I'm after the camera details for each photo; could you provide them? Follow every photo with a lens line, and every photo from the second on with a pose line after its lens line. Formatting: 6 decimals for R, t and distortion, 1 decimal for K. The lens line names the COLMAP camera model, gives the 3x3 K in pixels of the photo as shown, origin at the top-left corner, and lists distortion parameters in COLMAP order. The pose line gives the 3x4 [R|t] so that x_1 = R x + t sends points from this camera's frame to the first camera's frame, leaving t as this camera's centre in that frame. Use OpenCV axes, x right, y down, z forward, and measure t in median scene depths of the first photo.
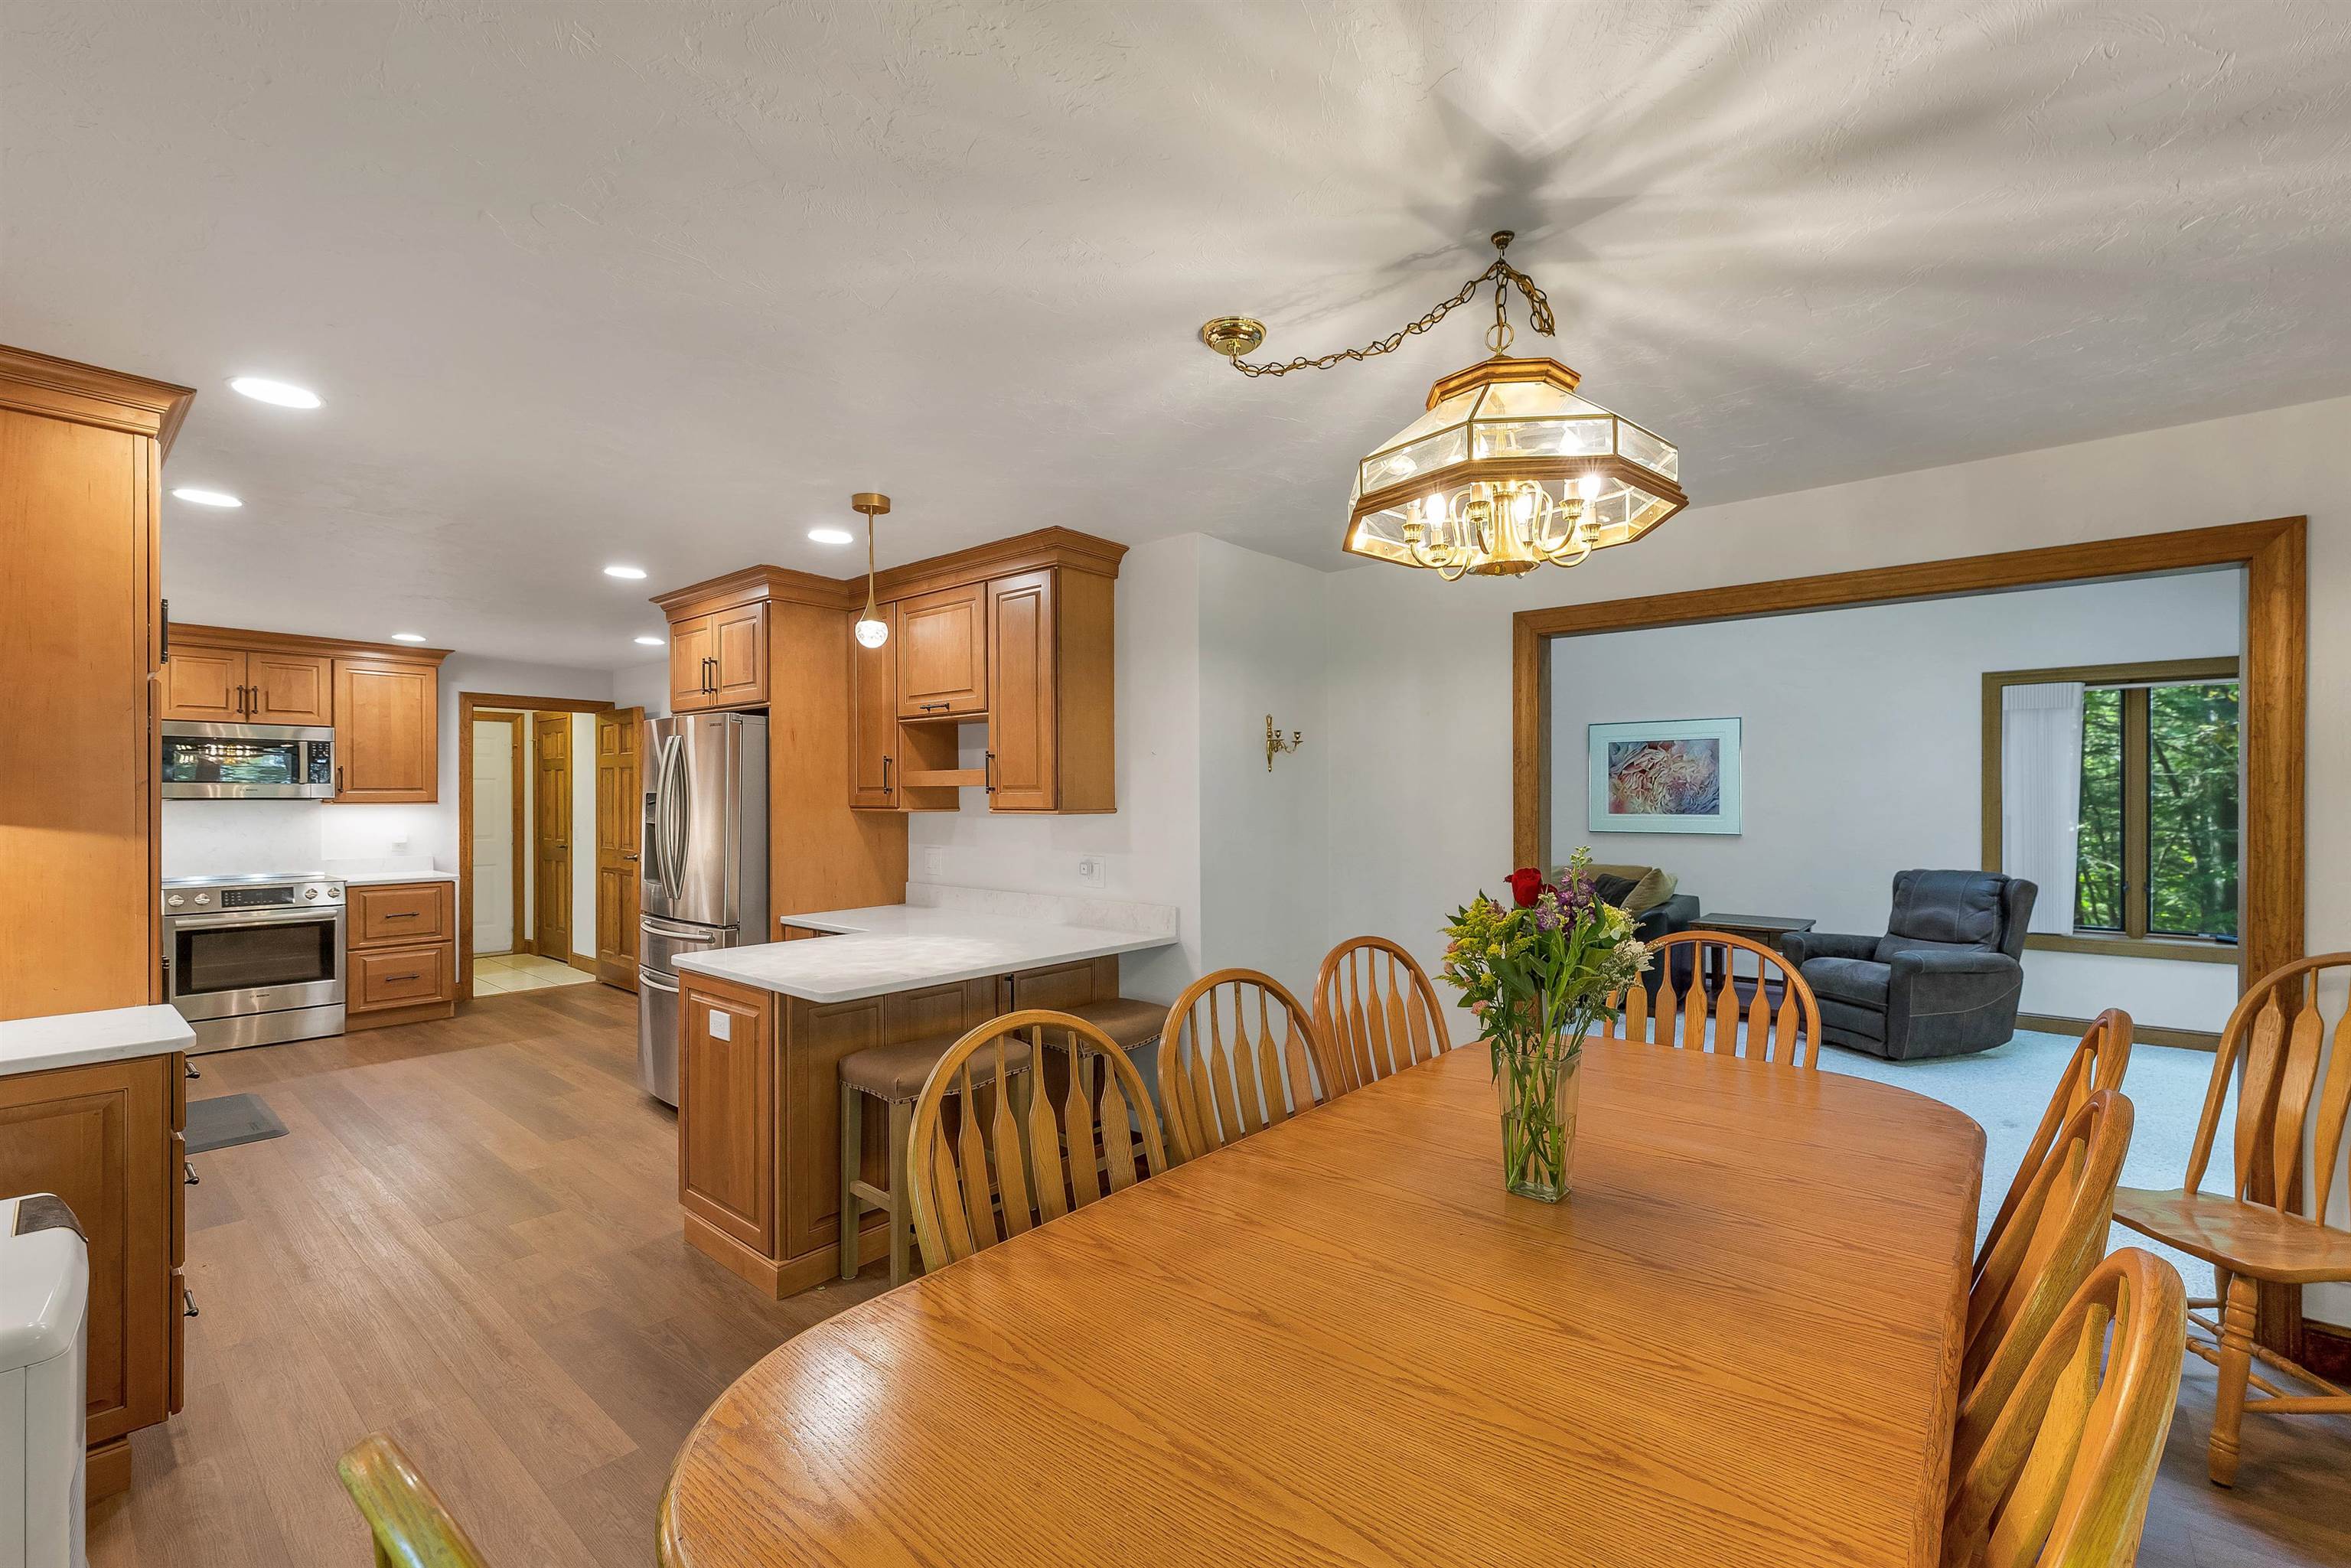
lens RADIAL K [[986.2, 0, 1169.3], [0, 986.2, 804.3], [0, 0, 1]] dist [-0.003116, 0.000848]
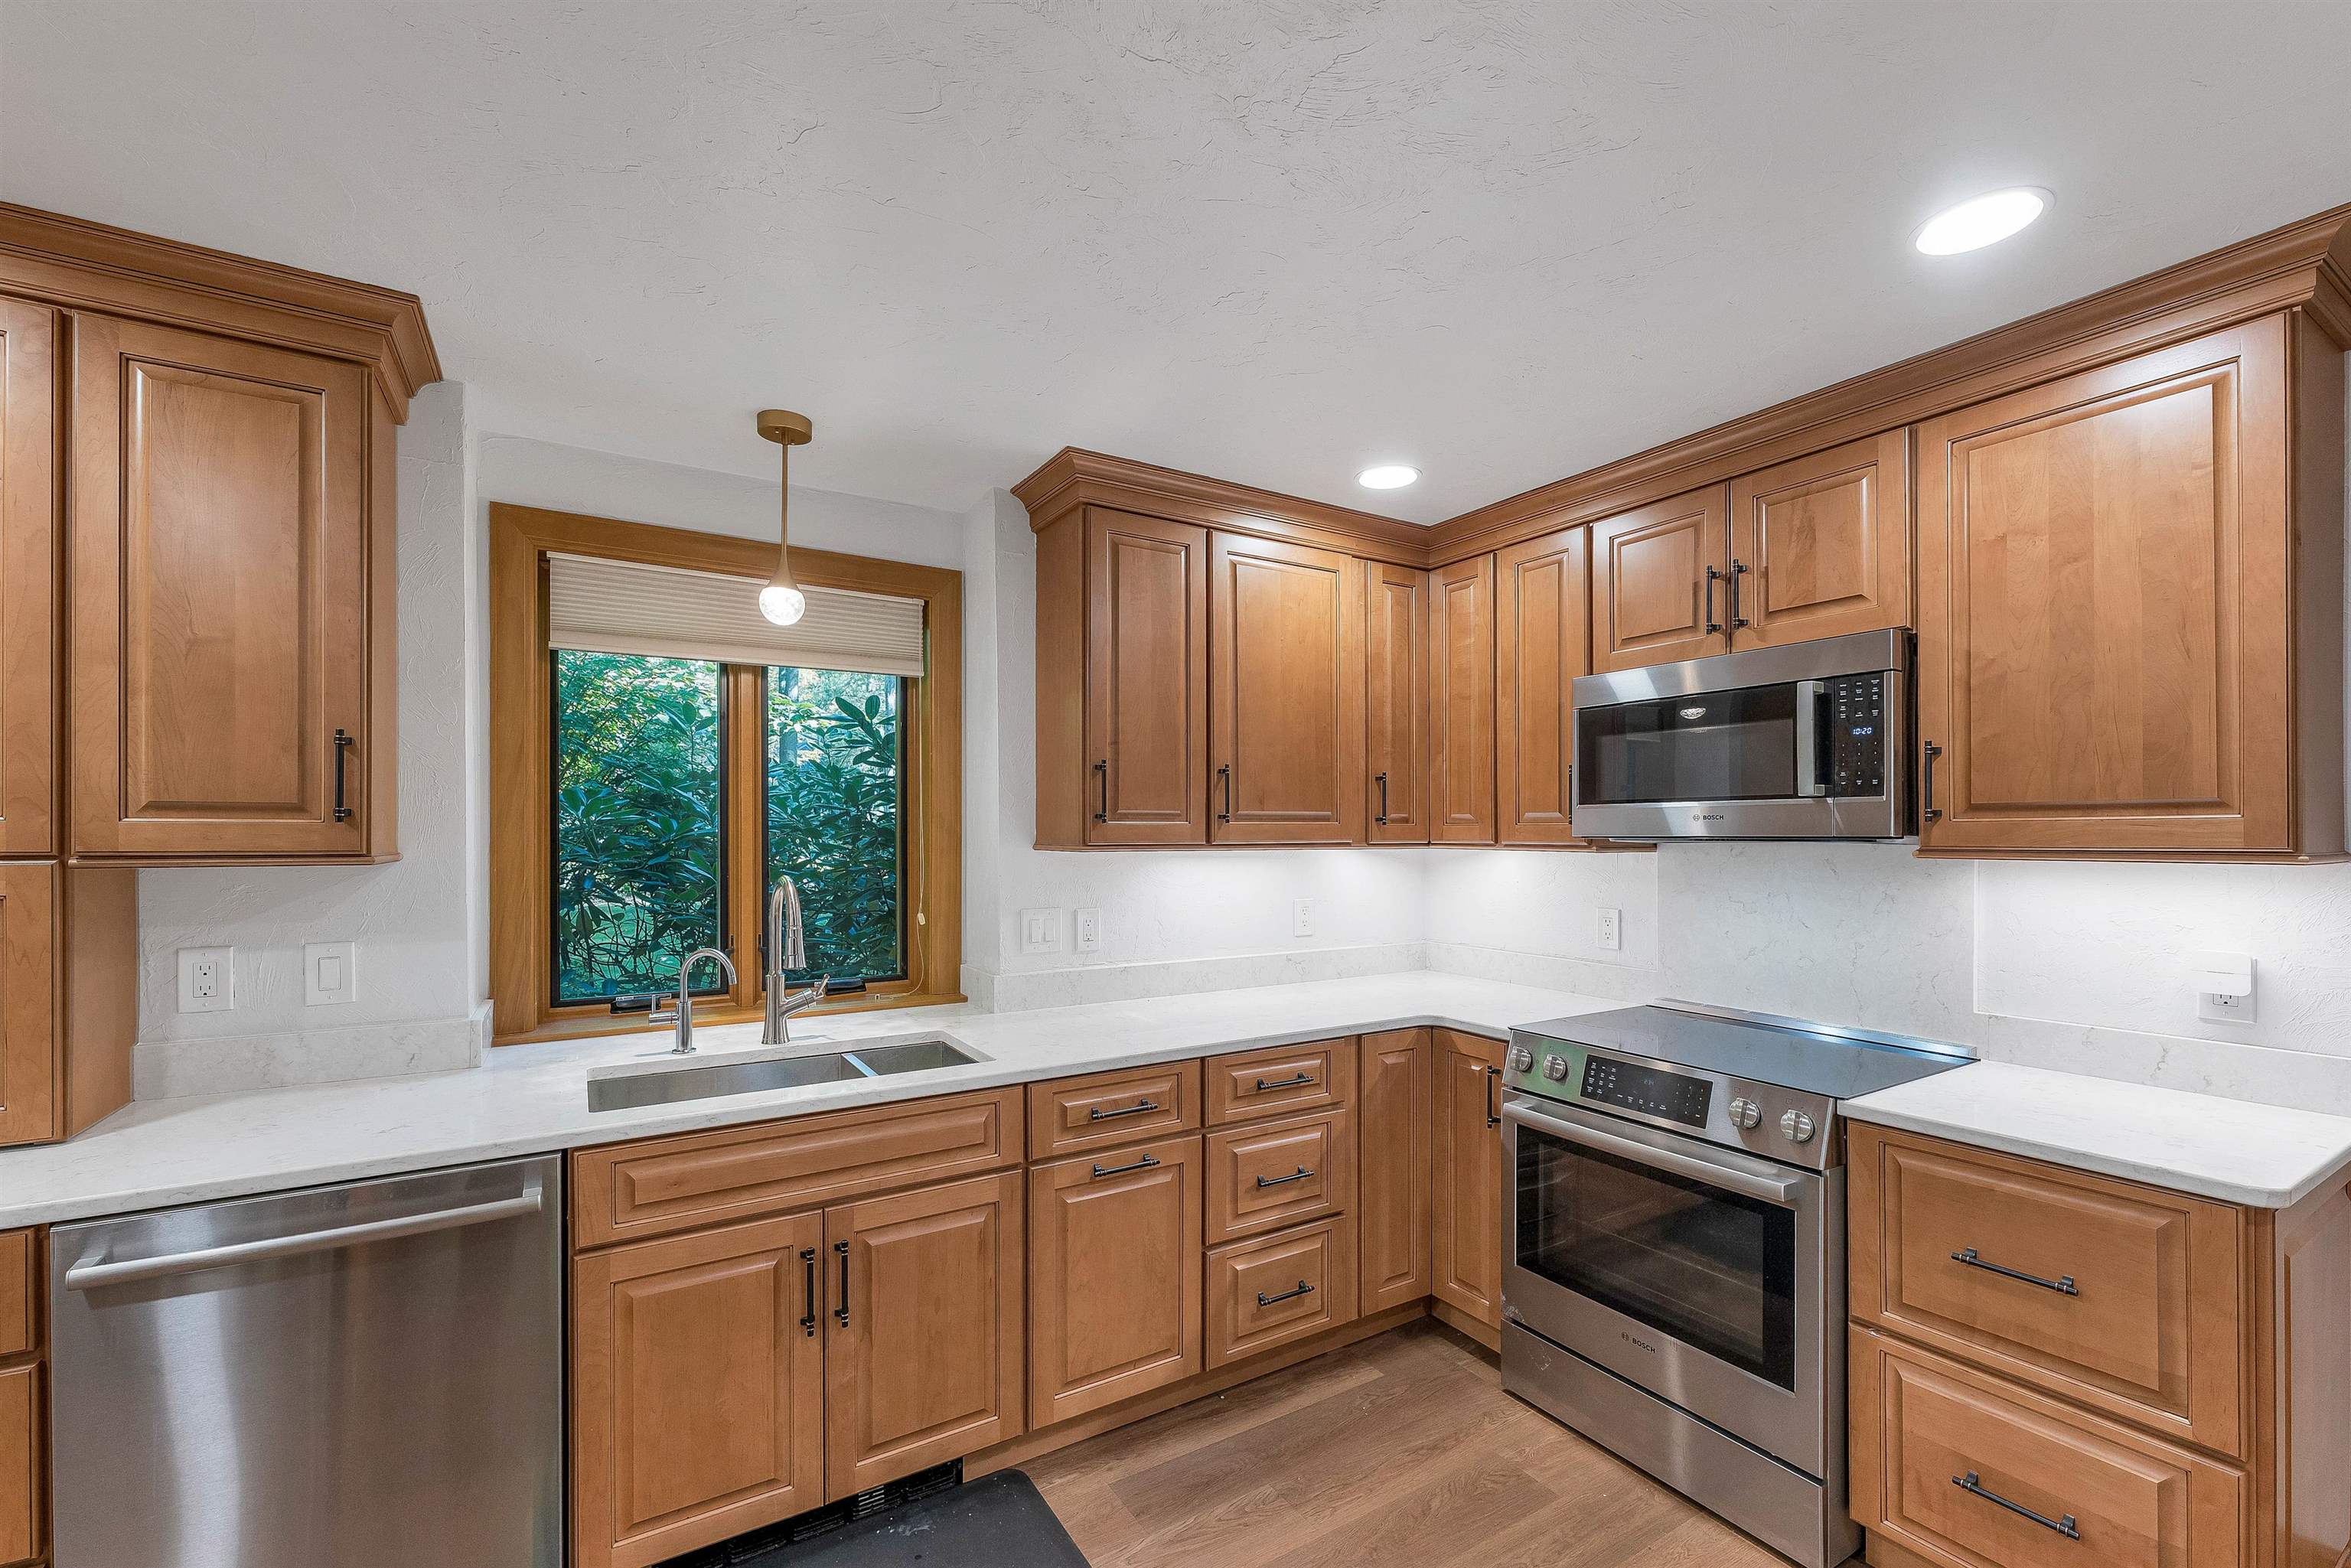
lens RADIAL K [[986.2, 0, 1195.2], [0, 986.2, 824.3], [0, 0, 1]] dist [-0.003116, 0.000848]
pose [[-0.302774, -0.002349, -0.953060, -0.586646], [-0.005183, 0.999986, -0.000818, -0.012013], [0.953048, 0.004692, -0.302782, 1.122239]]
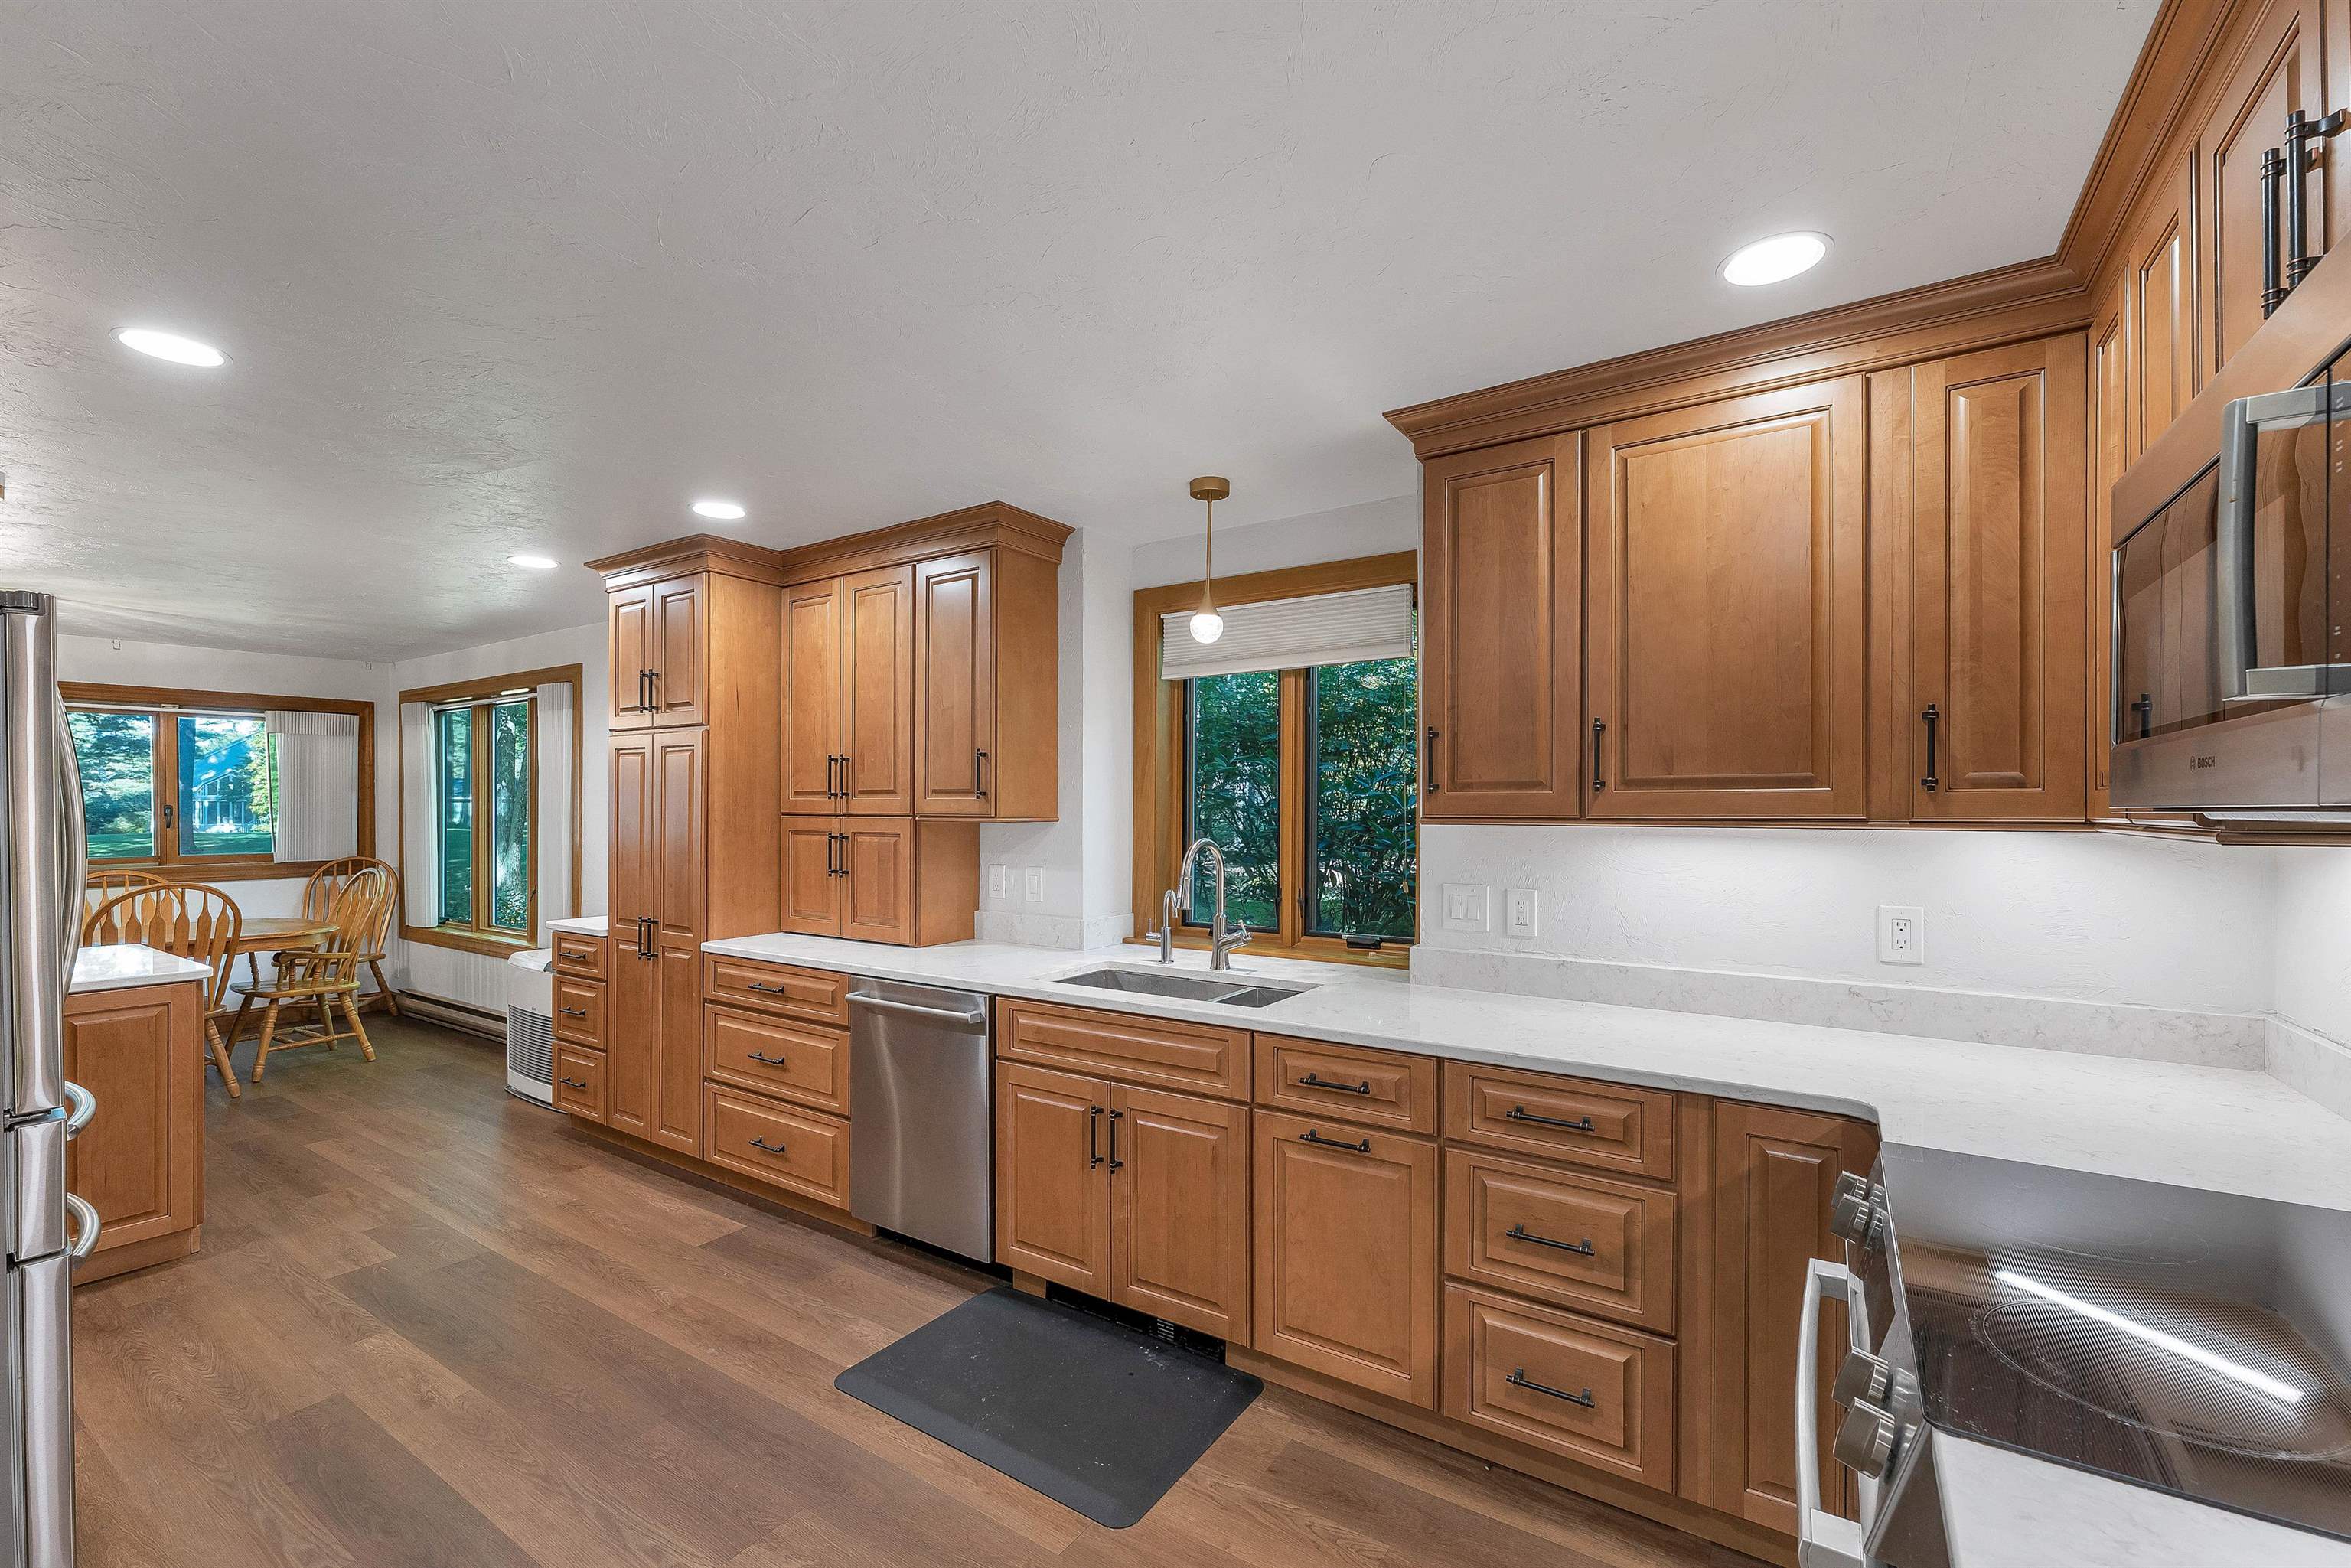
lens RADIAL K [[986.2, 0, 1176.4], [0, 986.2, 803.8], [0, 0, 1]] dist [-0.003116, 0.000848]
pose [[-0.992839, 0.001470, -0.119447, -0.873584], [0.001305, 0.999998, 0.001461, -0.008857], [0.119449, 0.001294, -0.992839, 1.380200]]
